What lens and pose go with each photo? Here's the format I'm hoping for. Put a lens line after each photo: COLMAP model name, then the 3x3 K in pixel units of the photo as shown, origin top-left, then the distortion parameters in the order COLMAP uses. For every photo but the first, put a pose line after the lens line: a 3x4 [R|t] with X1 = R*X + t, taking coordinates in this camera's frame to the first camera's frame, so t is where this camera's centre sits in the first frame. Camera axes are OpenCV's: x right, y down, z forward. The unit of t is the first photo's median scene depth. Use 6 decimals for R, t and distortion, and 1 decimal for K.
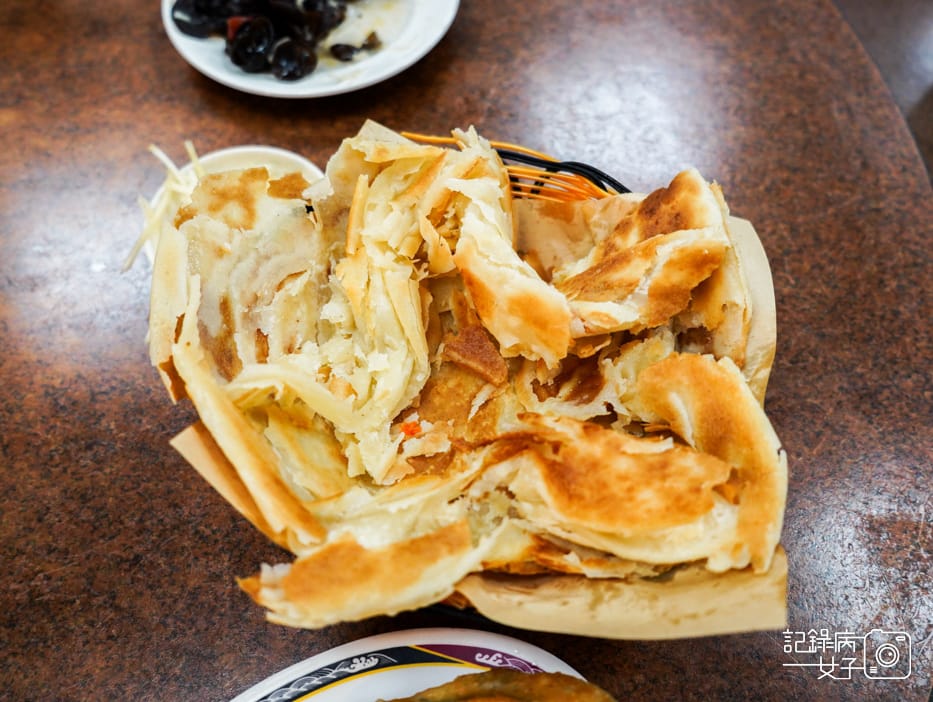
lens RADIAL K [[851.8, 0, 468.1], [0, 851.8, 352.2], [0, 0, 1]] dist [-0.008553, 0.000000]
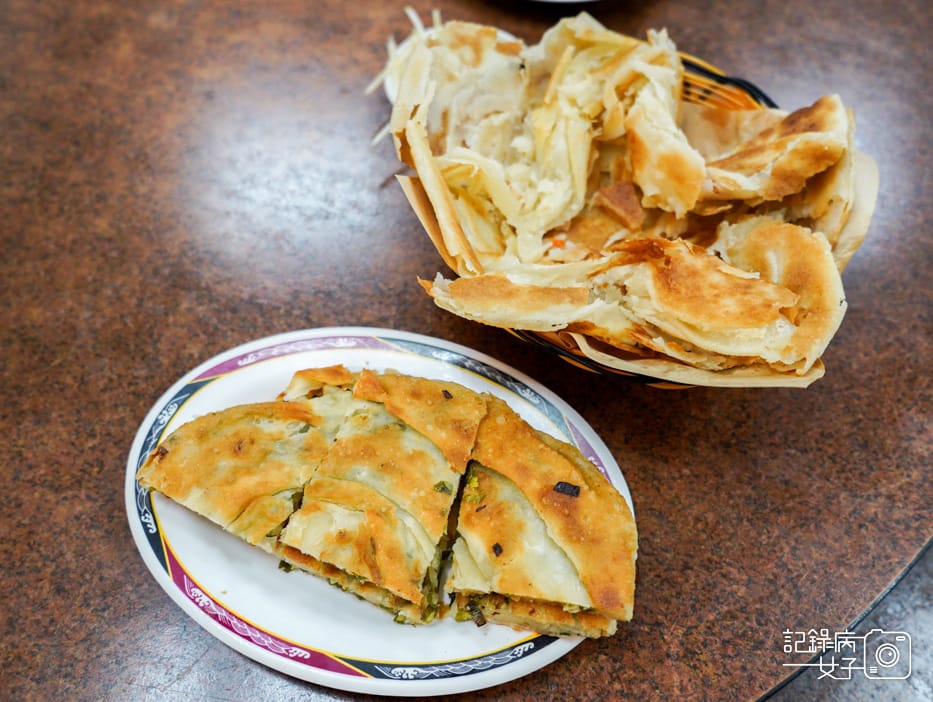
lens RADIAL K [[851.8, 0, 466.5], [0, 851.8, 350.3], [0, 0, 1]] dist [-0.008553, 0.000000]
pose [[0.956662, 0.251862, -0.146165, 0.029306], [-0.252793, 0.967440, 0.012475, 0.266826], [0.144548, 0.025015, 0.989181, -0.281988]]
